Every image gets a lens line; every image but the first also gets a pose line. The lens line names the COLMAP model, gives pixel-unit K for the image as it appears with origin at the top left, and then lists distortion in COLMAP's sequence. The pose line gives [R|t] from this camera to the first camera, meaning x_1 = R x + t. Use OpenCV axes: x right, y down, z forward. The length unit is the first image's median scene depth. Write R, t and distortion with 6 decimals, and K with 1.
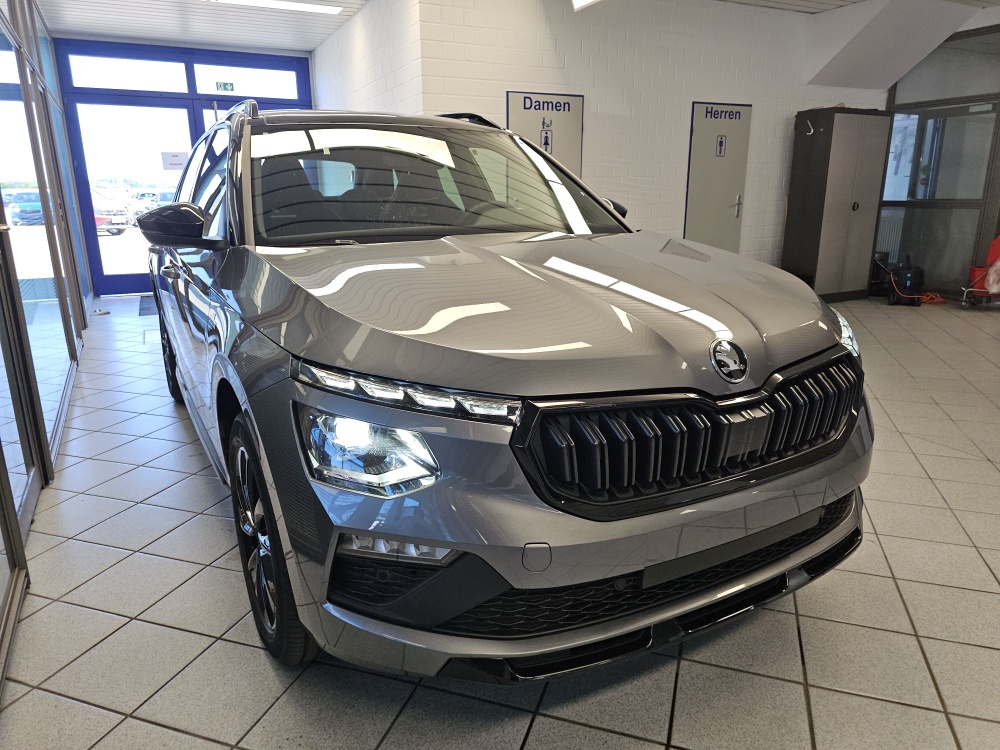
lens RADIAL K [[673.3, 0, 500.0], [0, 673.3, 375.0], [0, 0, 1]] dist [0.068961, -0.069368]
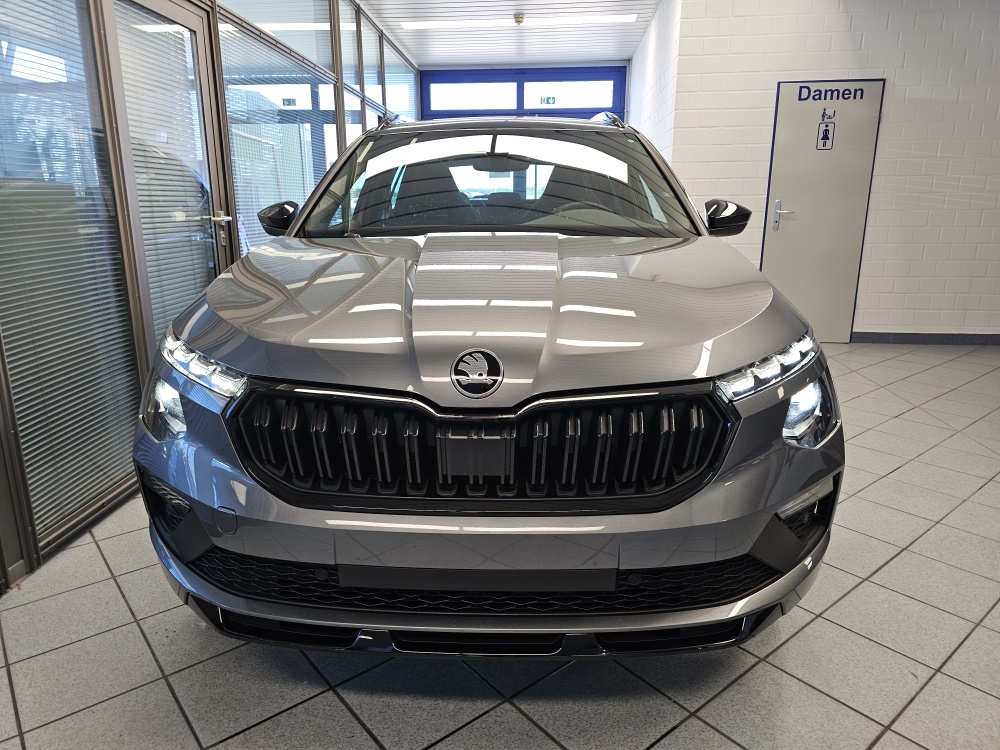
lens RADIAL K [[684.0, 0, 500.7], [0, 684.0, 372.2], [0, 0, 1]] dist [0.014292, -0.006094]
pose [[0.847868, 0.132809, -0.513304, 0.206692], [-0.139904, 0.989849, 0.025015, -0.011853], [0.511416, 0.050604, 0.857842, 0.058500]]
